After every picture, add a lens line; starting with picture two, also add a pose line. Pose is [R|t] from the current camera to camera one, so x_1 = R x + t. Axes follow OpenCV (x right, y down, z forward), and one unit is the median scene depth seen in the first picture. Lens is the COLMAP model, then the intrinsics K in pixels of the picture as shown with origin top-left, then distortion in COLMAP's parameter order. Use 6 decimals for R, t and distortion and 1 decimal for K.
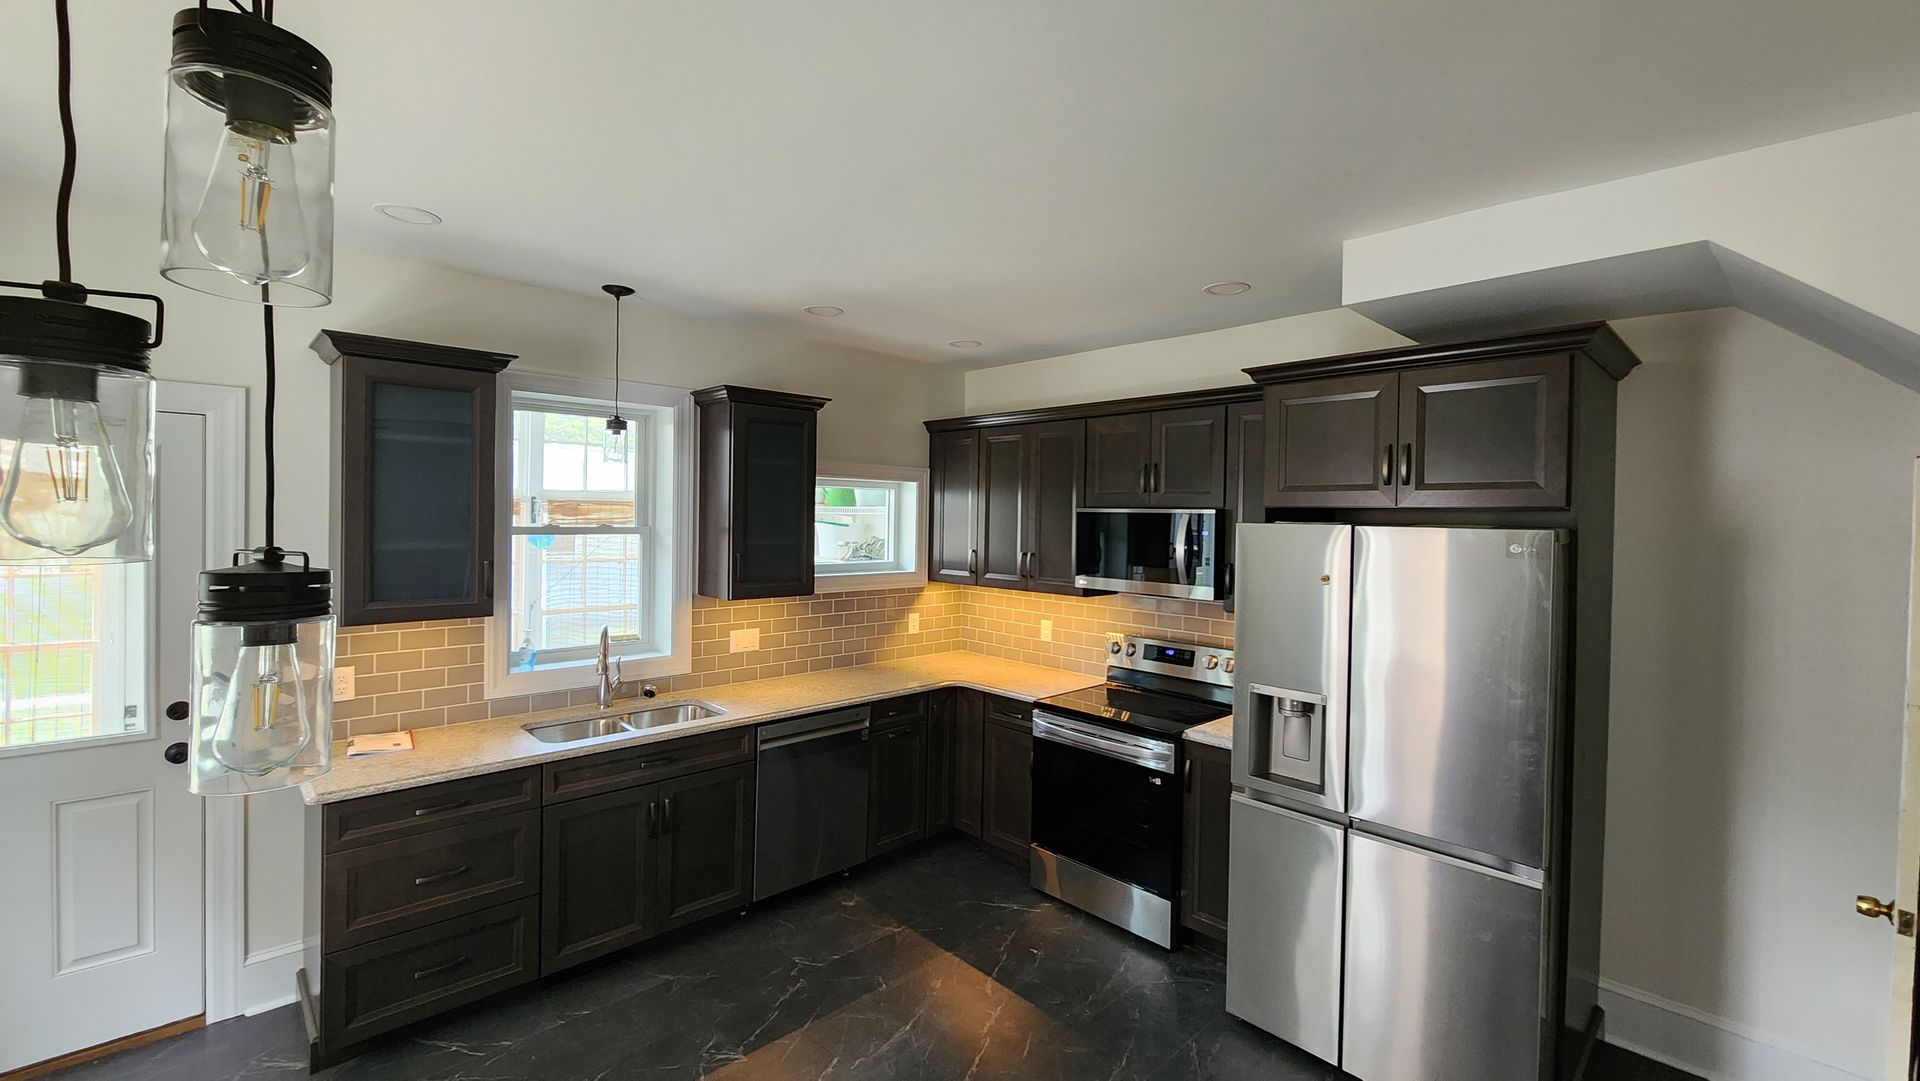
lens RADIAL K [[777.8, 0, 963.0], [0, 777.8, 531.5], [0, 0, 1]] dist [-0.002780, -0.000062]
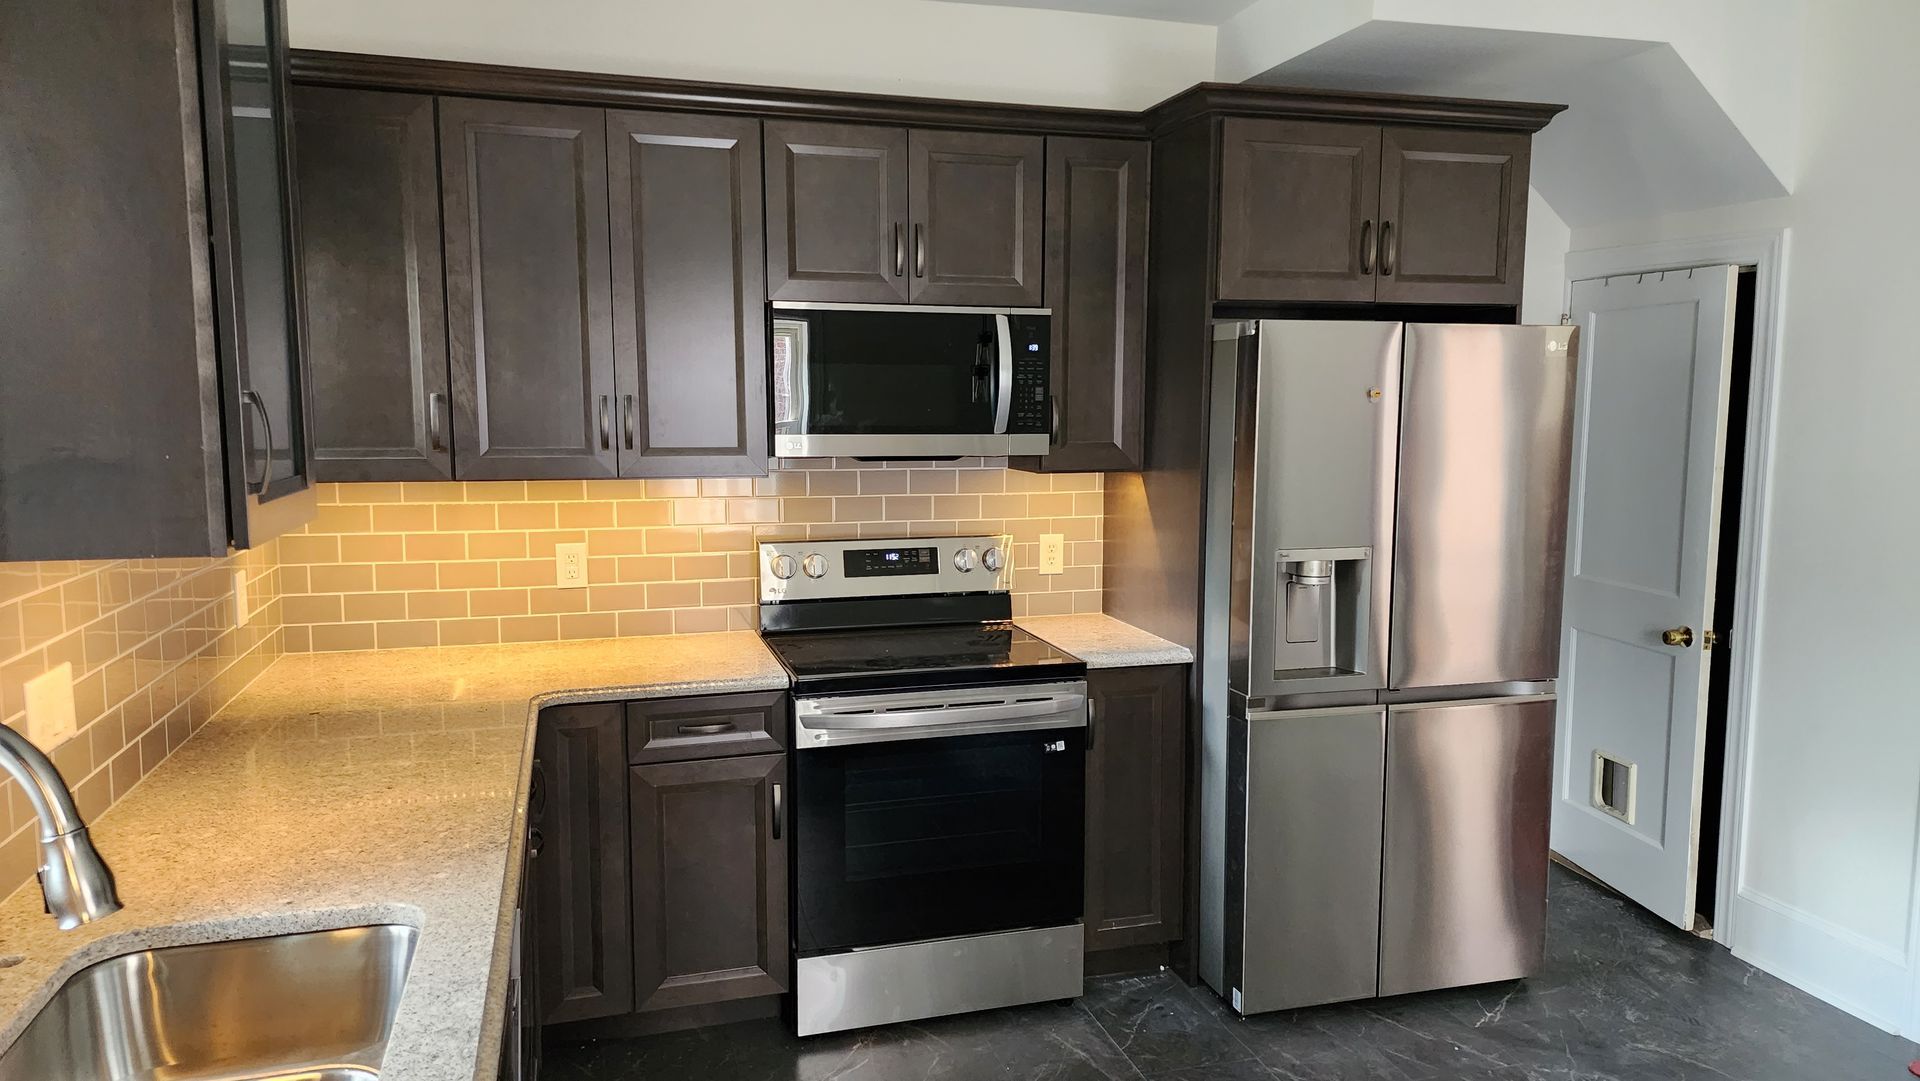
lens RADIAL K [[1327.6, 0, 958.4], [0, 1327.6, 553.7], [0, 0, 1]] dist [0.057443, -0.035286]
pose [[0.464450, -0.125580, 0.876650, -0.529010], [0.021018, 0.991179, 0.130851, 0.021036], [-0.885350, -0.042349, 0.462992, 0.445014]]
